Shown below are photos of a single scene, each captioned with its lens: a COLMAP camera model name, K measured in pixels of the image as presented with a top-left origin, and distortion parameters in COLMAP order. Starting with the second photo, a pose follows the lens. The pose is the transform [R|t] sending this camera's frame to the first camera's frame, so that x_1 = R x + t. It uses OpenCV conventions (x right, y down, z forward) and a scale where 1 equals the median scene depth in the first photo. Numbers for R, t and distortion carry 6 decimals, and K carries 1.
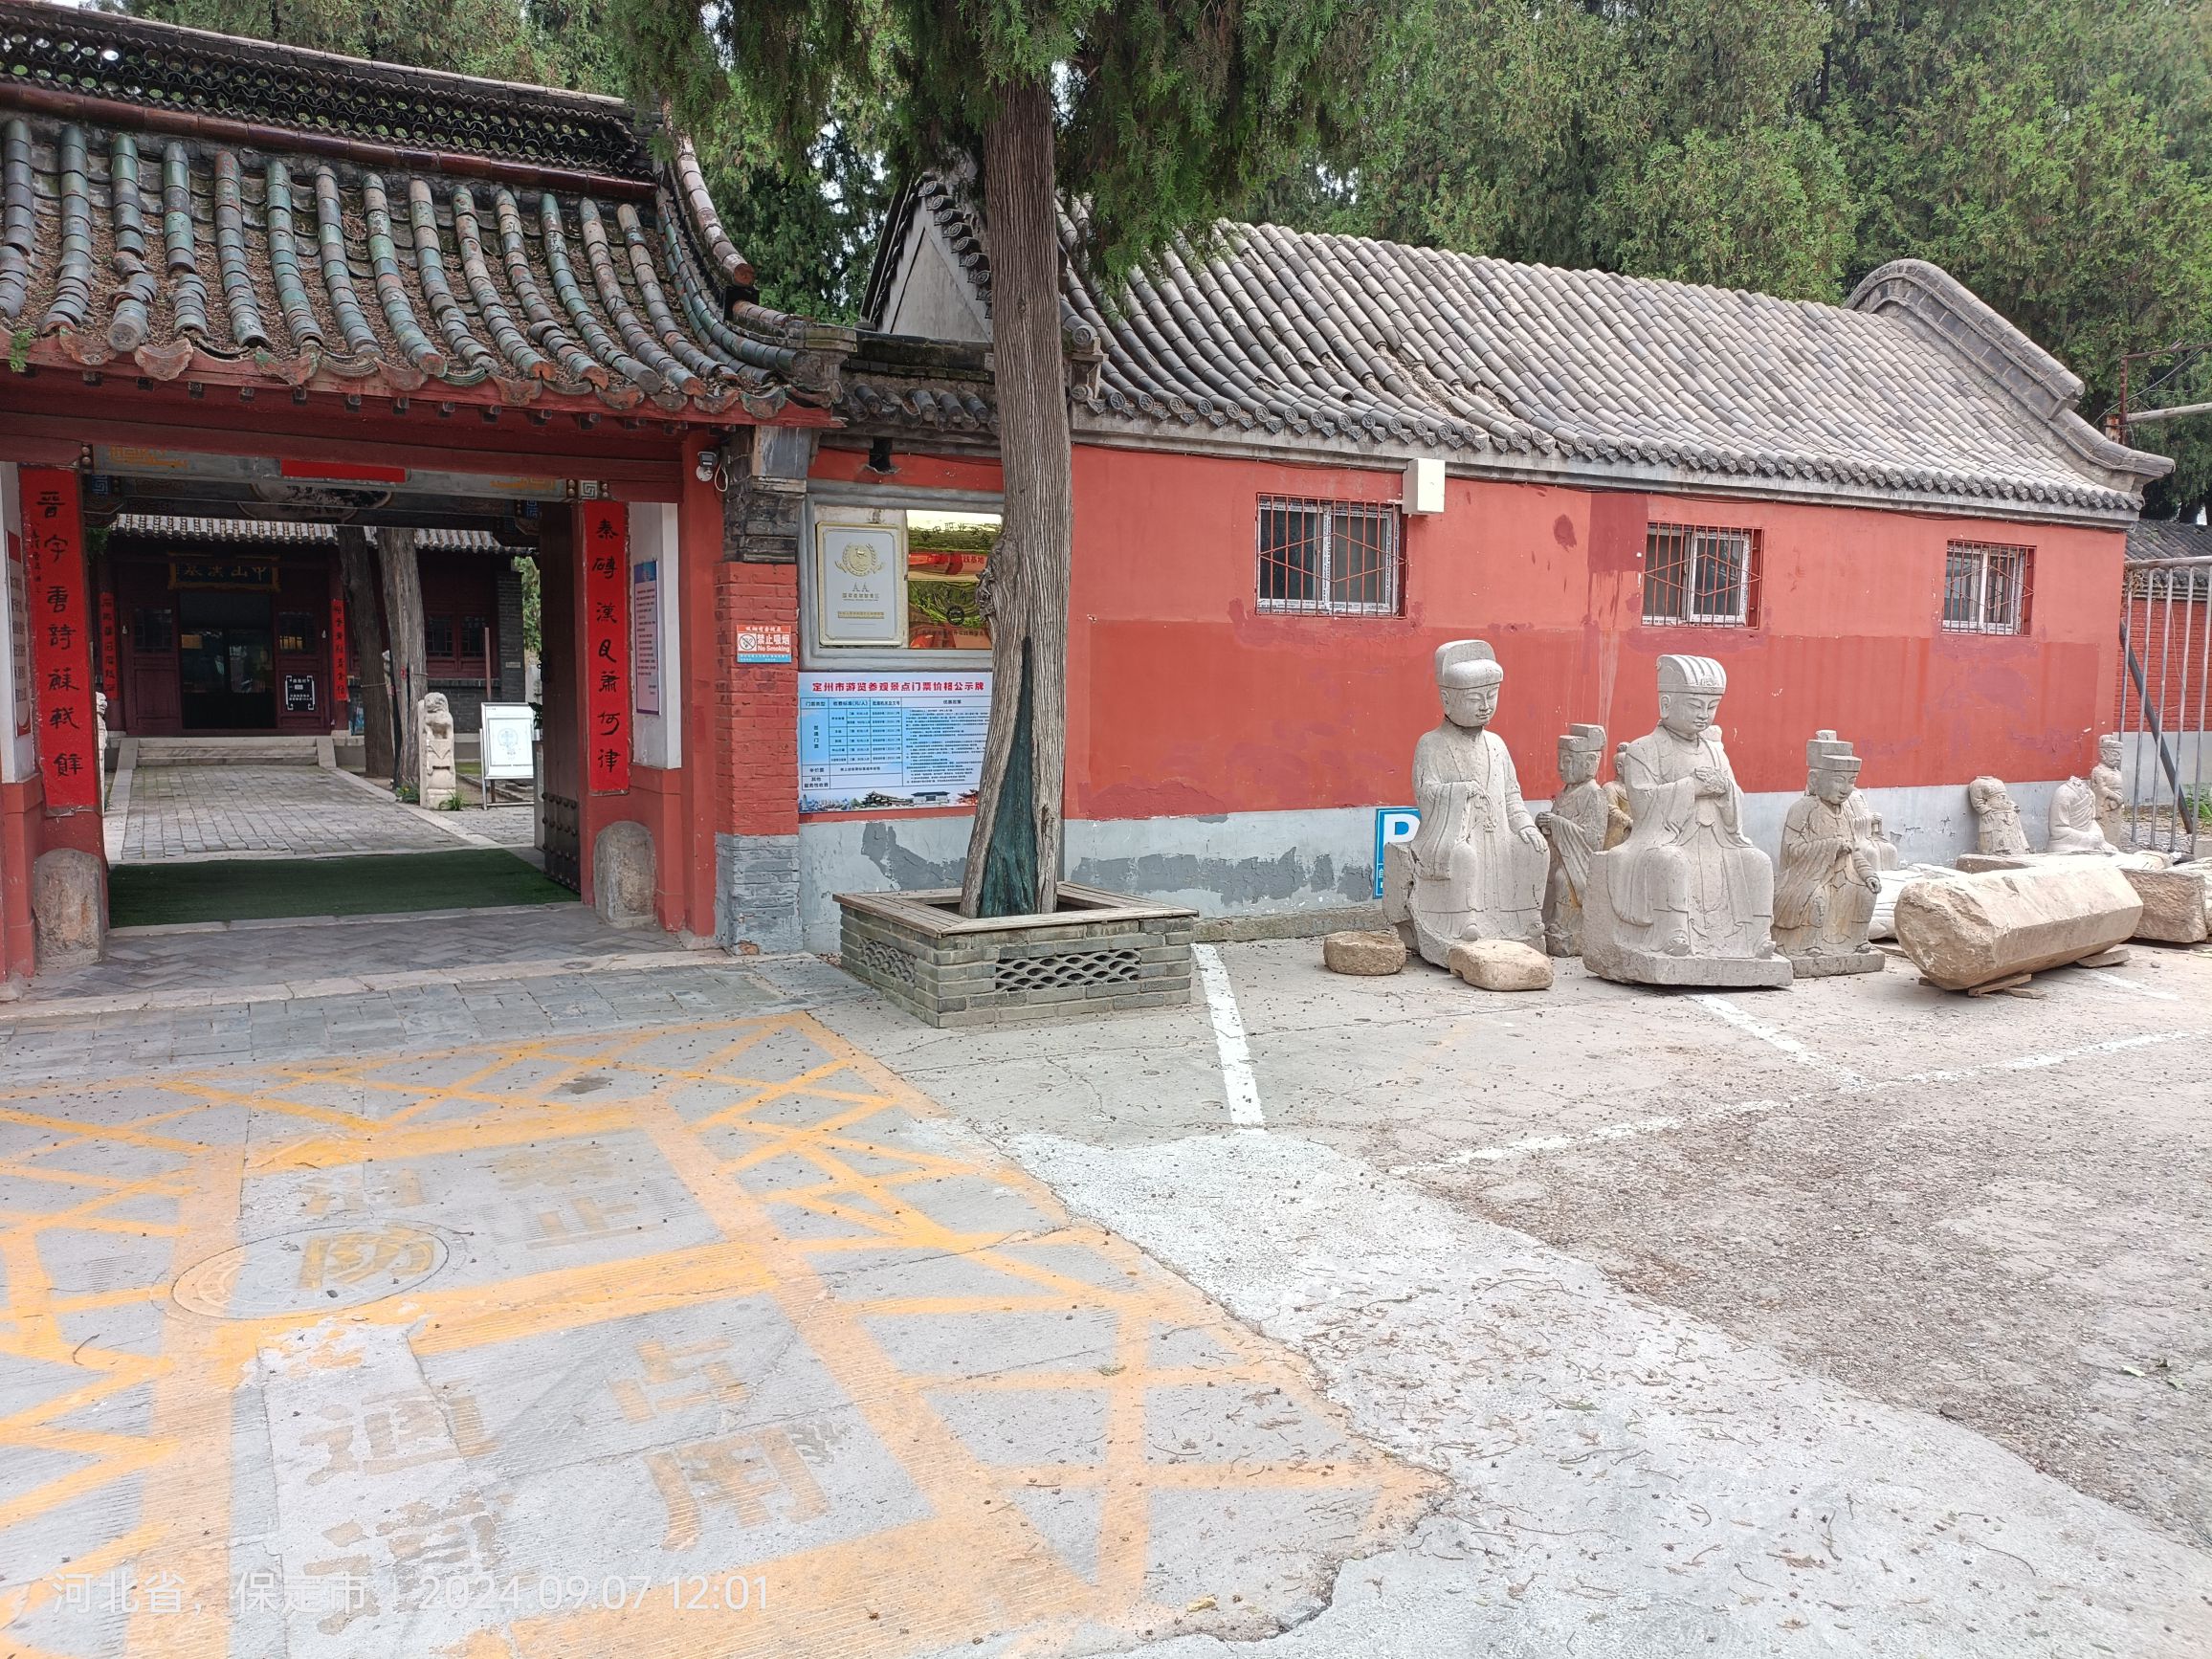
lens RADIAL K [[1605.3, 0, 1109.0], [0, 1605.3, 827.9], [0, 0, 1]] dist [0.049612, -0.047744]
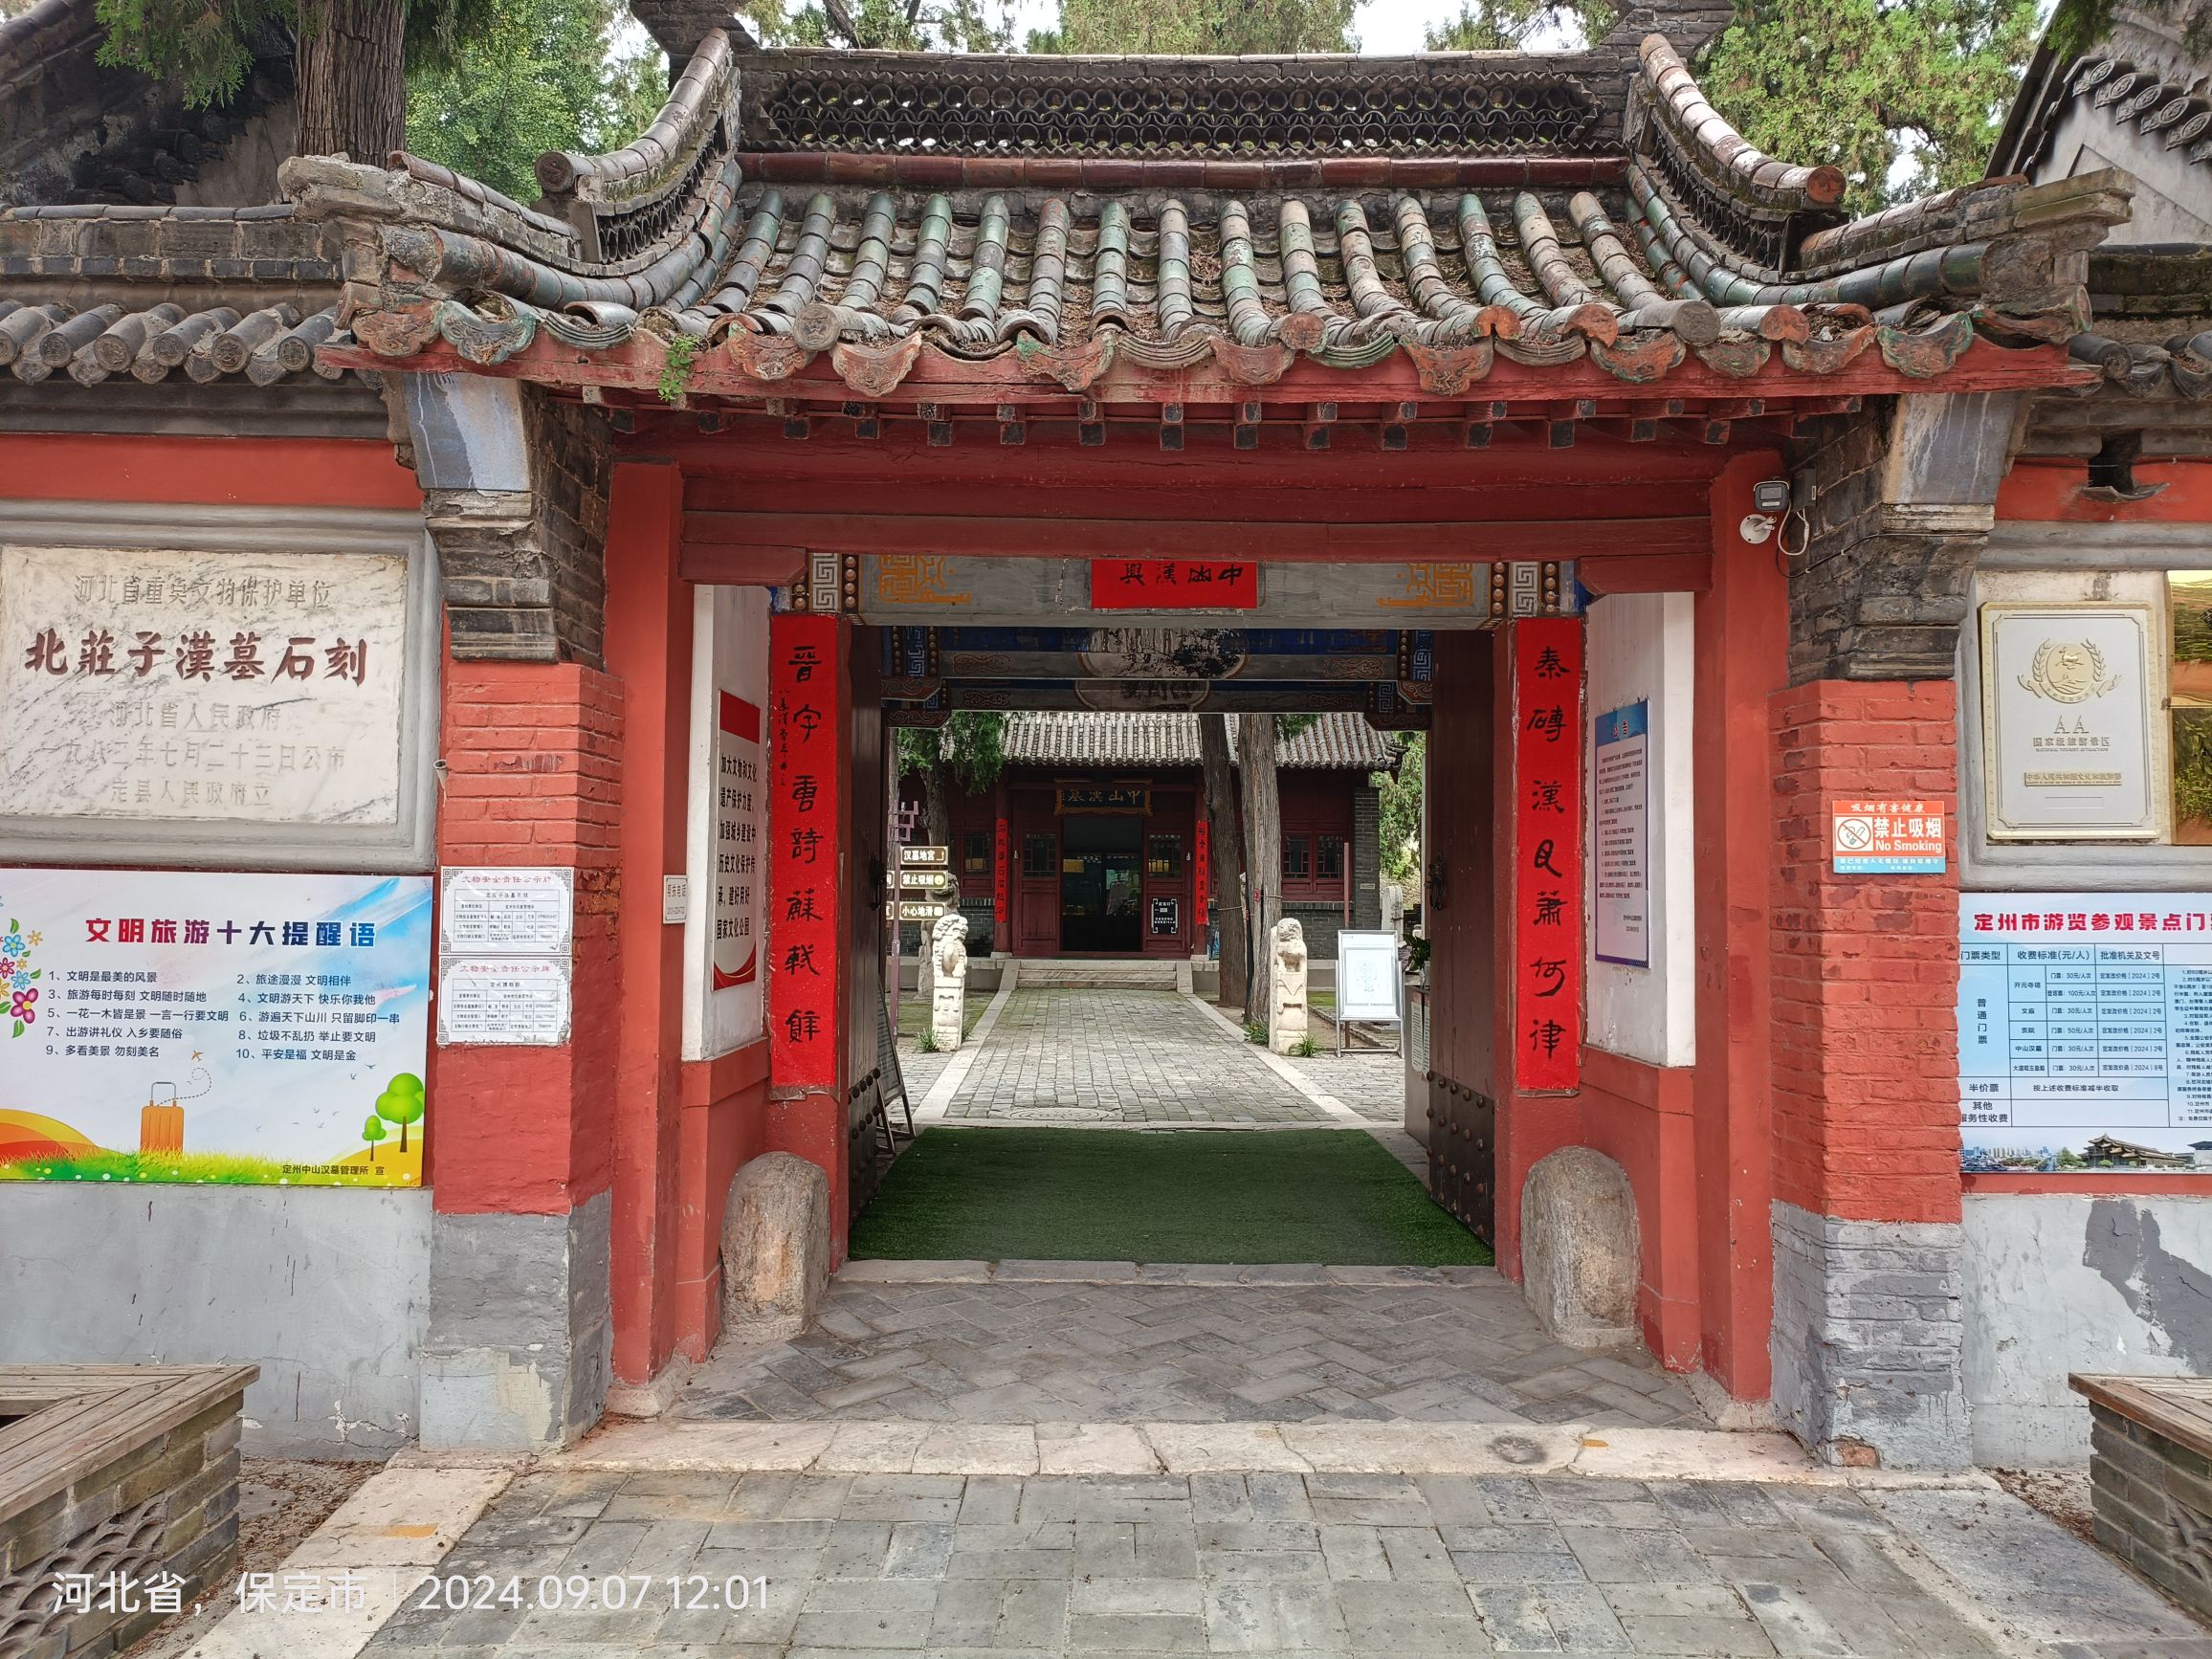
lens RADIAL K [[1605.3, 0, 1109.7], [0, 1605.3, 827.7], [0, 0, 1]] dist [0.049612, -0.047744]
pose [[0.874798, -0.020495, -0.484053, -0.168312], [-0.046217, 0.991018, -0.125485, -0.038879], [0.482278, 0.132145, 0.865994, 0.407869]]
